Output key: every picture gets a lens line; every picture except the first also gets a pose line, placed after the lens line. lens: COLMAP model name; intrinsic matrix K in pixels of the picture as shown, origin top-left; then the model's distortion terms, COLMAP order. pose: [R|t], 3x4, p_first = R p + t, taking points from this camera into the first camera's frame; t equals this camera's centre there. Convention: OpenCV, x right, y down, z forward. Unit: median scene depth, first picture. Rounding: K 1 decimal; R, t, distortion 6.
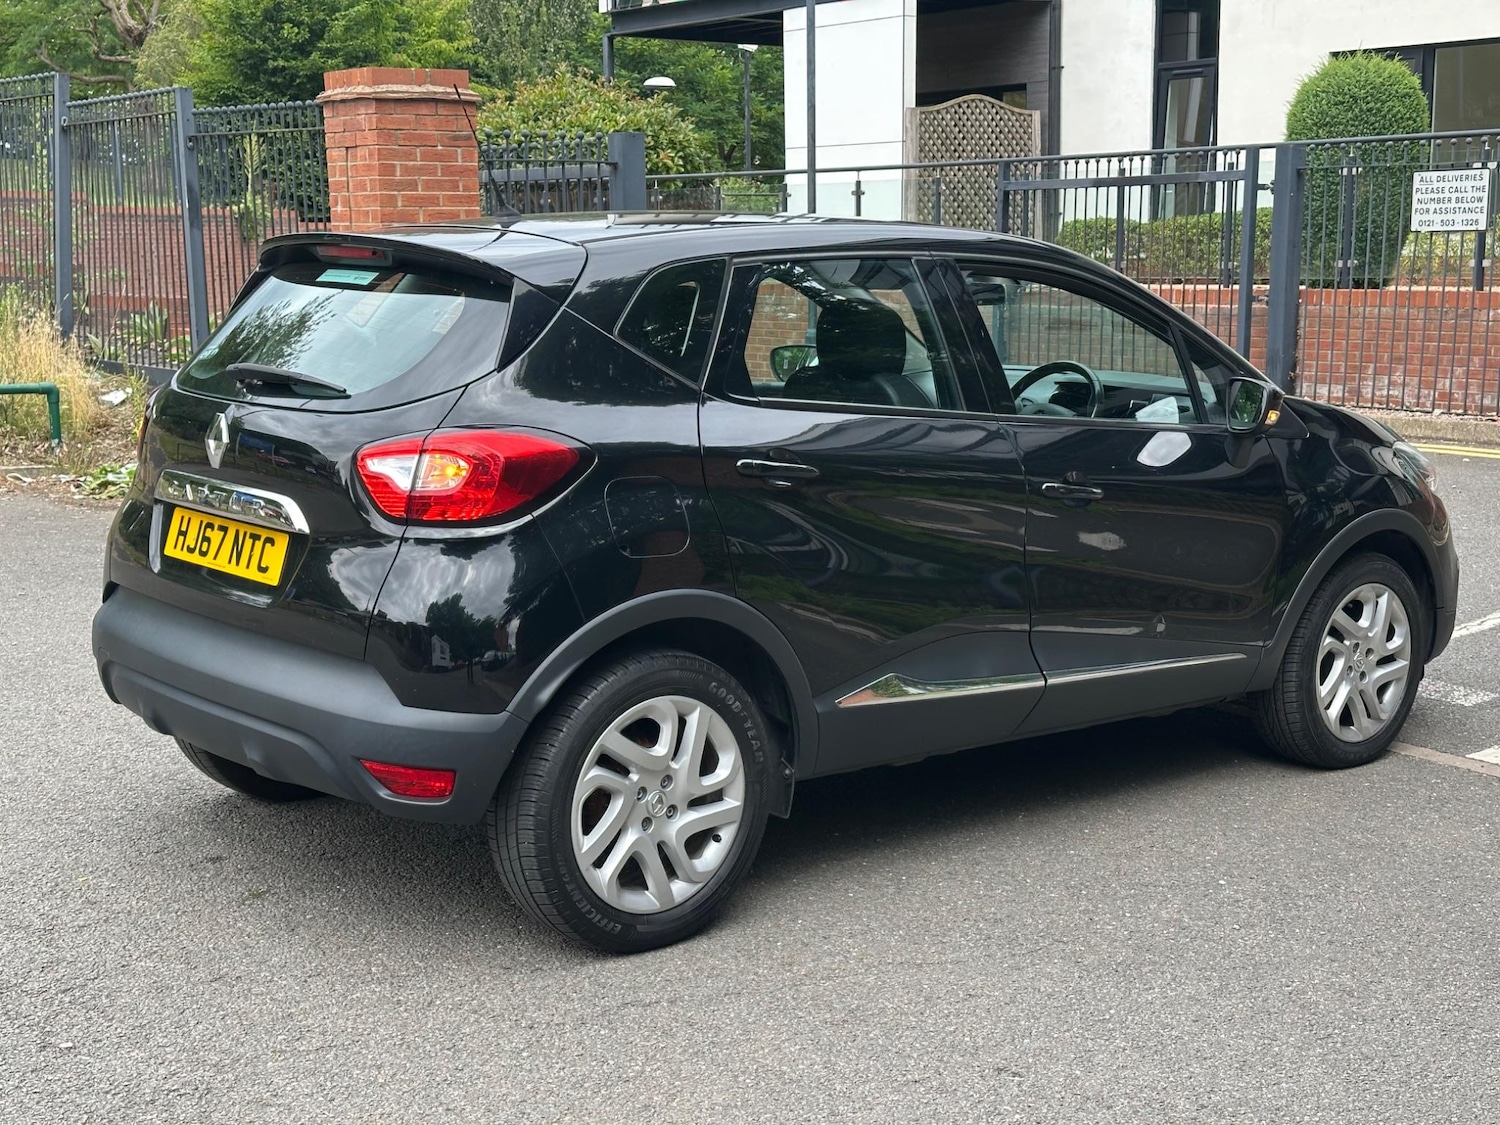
lens RADIAL K [[2067.9, 0, 779.6], [0, 2067.9, 568.7], [0, 0, 1]] dist [0.209753, -0.449688]
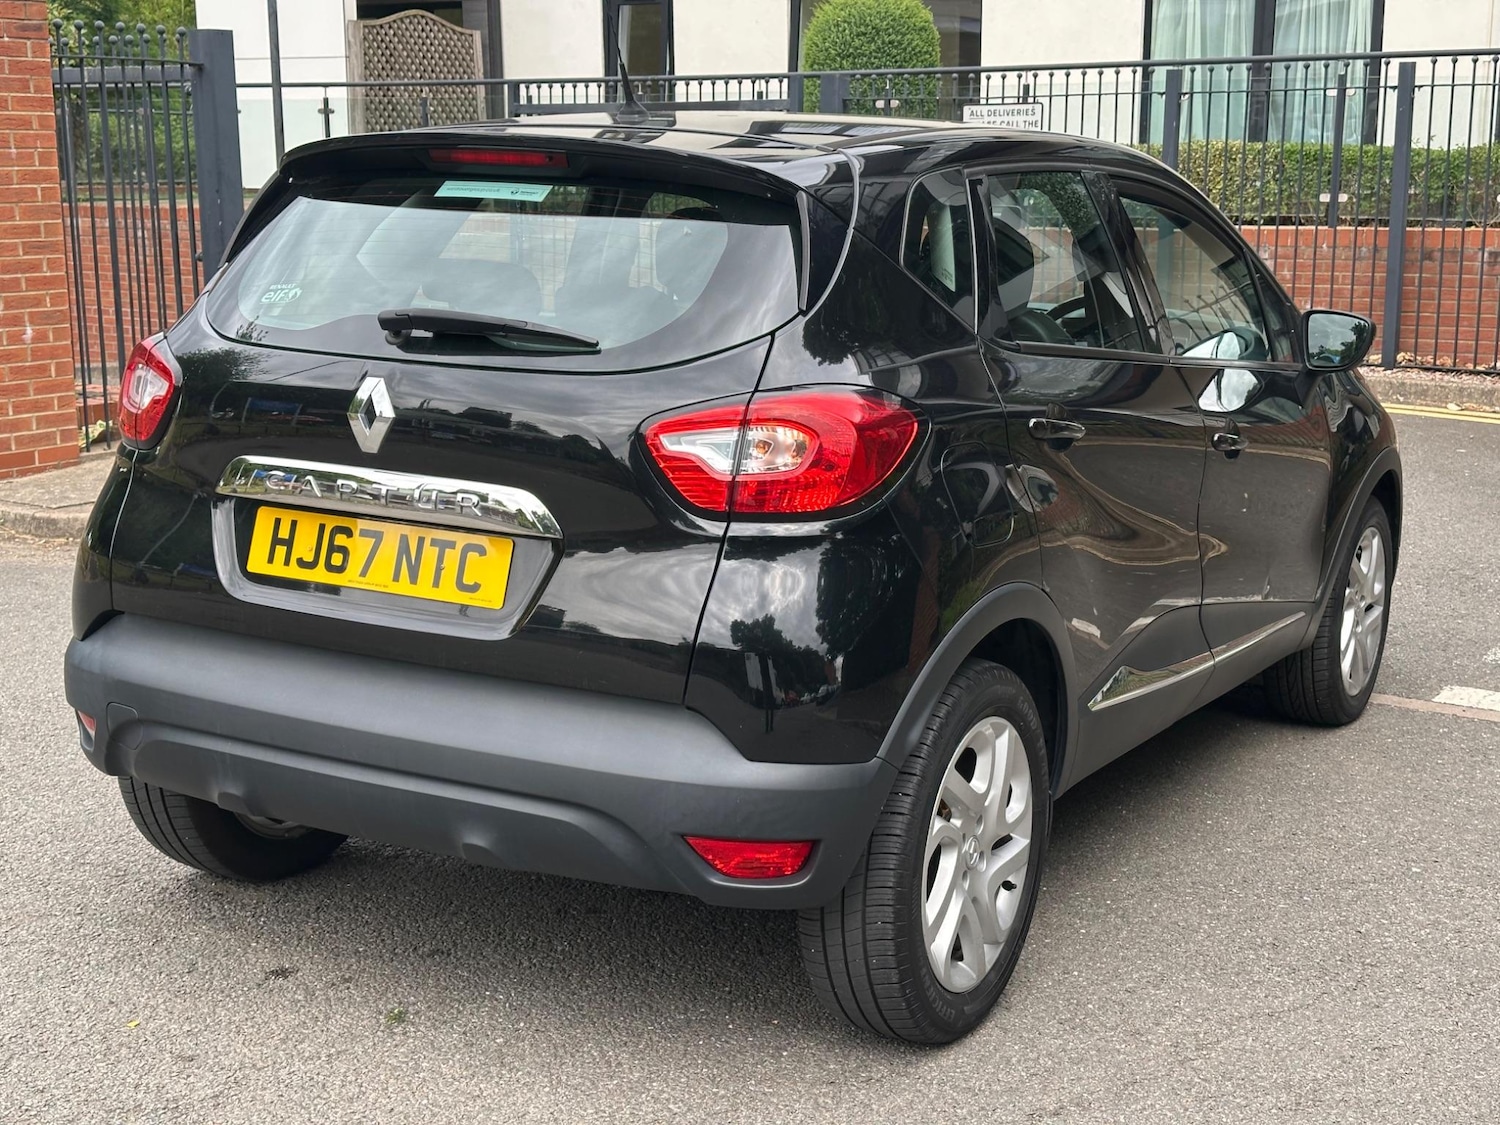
lens RADIAL K [[2069.8, 0, 773.6], [0, 2069.8, 564.0], [0, 0, 1]] dist [0.206318, -0.437926]
pose [[0.942138, -0.052330, 0.331115, -0.162480], [0.042917, 0.998441, 0.035681, -0.012415], [-0.332466, -0.019406, 0.942915, 0.112391]]
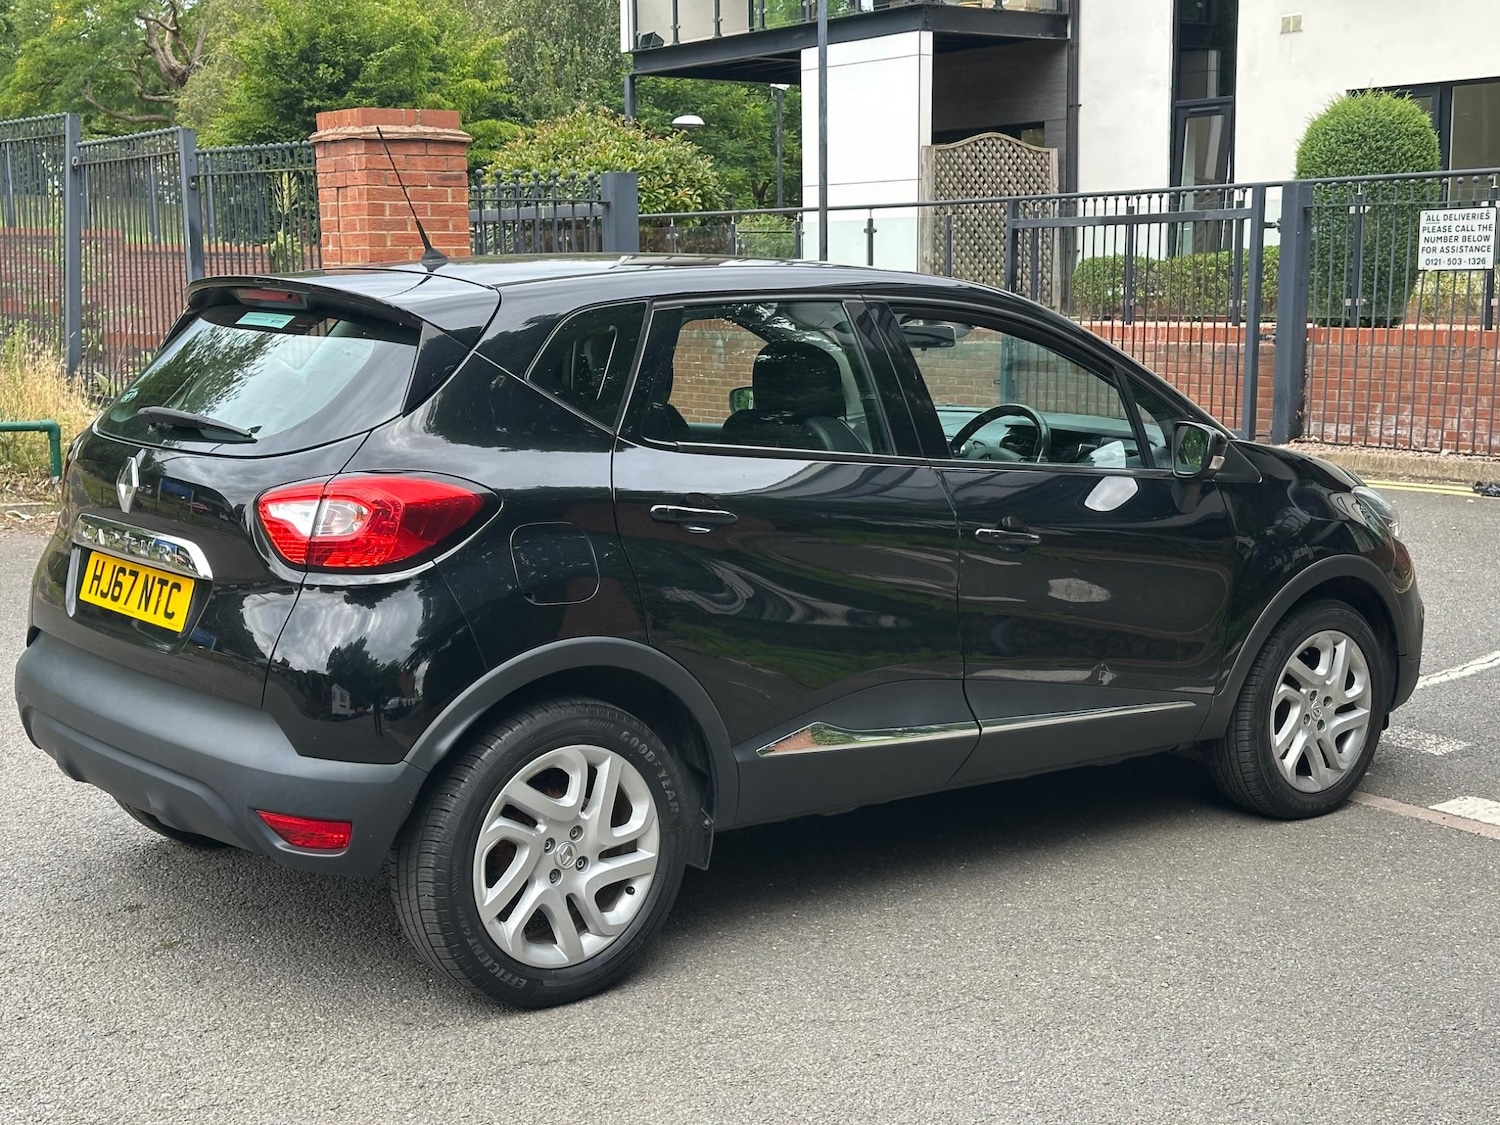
lens RADIAL K [[2068.3, 0, 771.5], [0, 2068.3, 556.6], [0, 0, 1]] dist [0.207780, -0.431174]
pose [[0.999715, 0.003464, -0.023623, 0.025329], [-0.003990, 0.999744, -0.022271, -0.002695], [0.023540, 0.022359, 0.999473, 0.006587]]
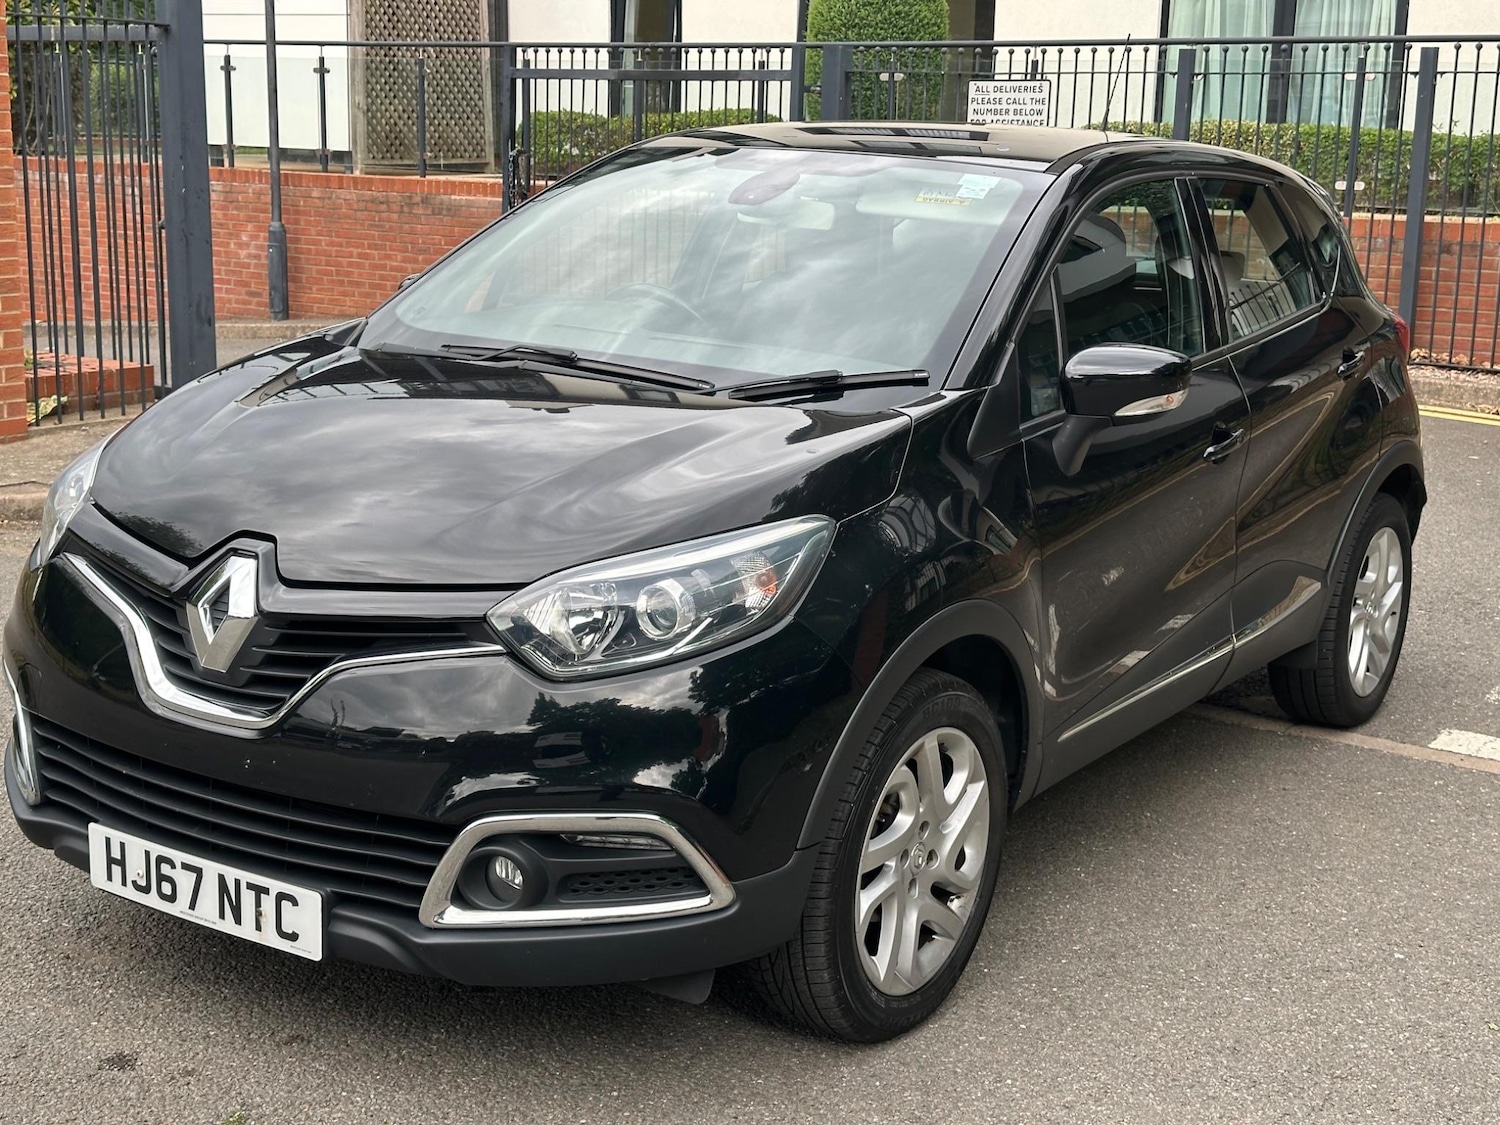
lens RADIAL K [[2069.0, 0, 754.6], [0, 2069.0, 536.5], [0, 0, 1]] dist [0.208826, -0.473116]
pose [[0.948400, -0.029926, 0.315660, -0.134057], [0.018055, 0.999018, 0.040464, -0.024707], [-0.316561, -0.032677, 0.948009, 0.142880]]
